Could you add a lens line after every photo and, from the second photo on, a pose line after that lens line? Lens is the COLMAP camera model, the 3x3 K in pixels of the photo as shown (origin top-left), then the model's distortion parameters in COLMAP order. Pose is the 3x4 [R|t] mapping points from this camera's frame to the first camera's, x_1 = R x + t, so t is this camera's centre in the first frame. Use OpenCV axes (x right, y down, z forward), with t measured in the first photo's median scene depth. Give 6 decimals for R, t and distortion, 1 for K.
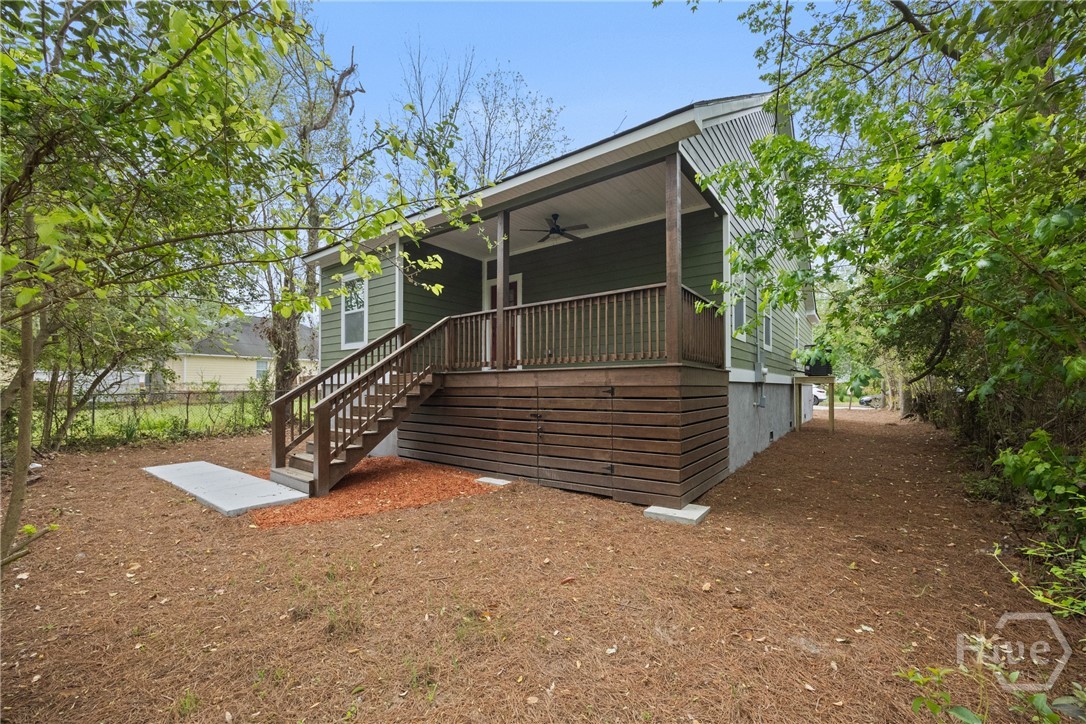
lens RADIAL K [[428.2, 0, 543.5], [0, 428.2, 383.0], [0, 0, 1]] dist [-0.000097, 0.000000]
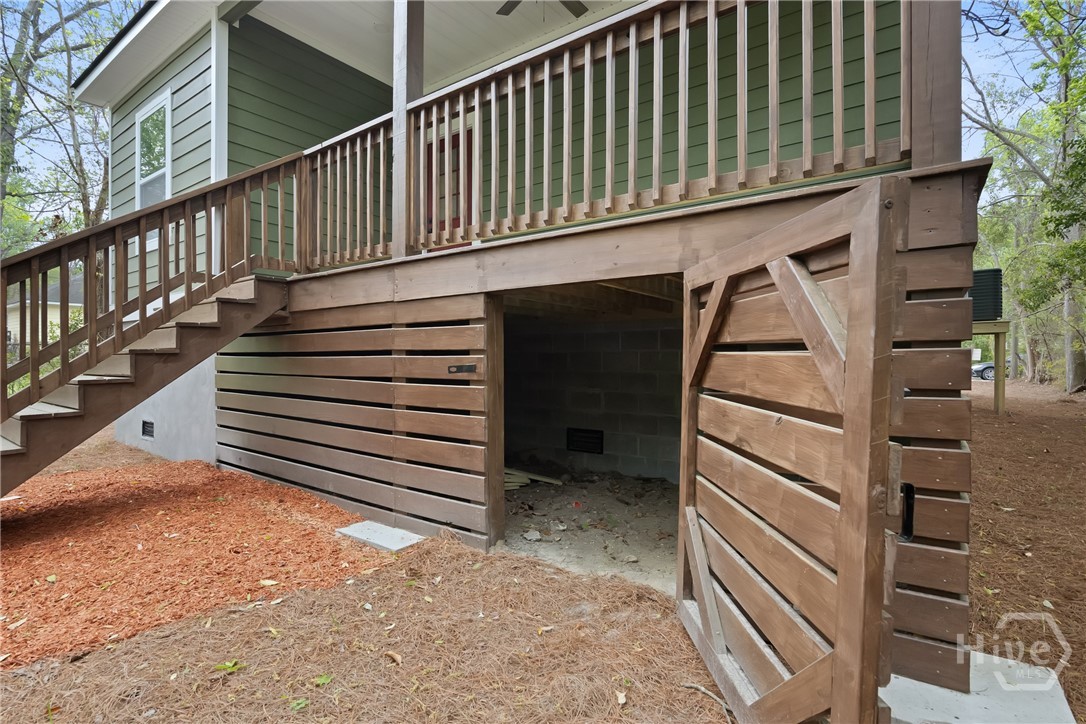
lens RADIAL K [[531.5, 0, 543.0], [0, 531.5, 362.0], [0, 0, 1]] dist [-0.000877, -0.000140]
pose [[0.999961, 0.002628, 0.008386, 0.032625], [-0.002790, 0.999807, 0.019438, 0.060417], [-0.008333, -0.019460, 0.999776, 0.529317]]
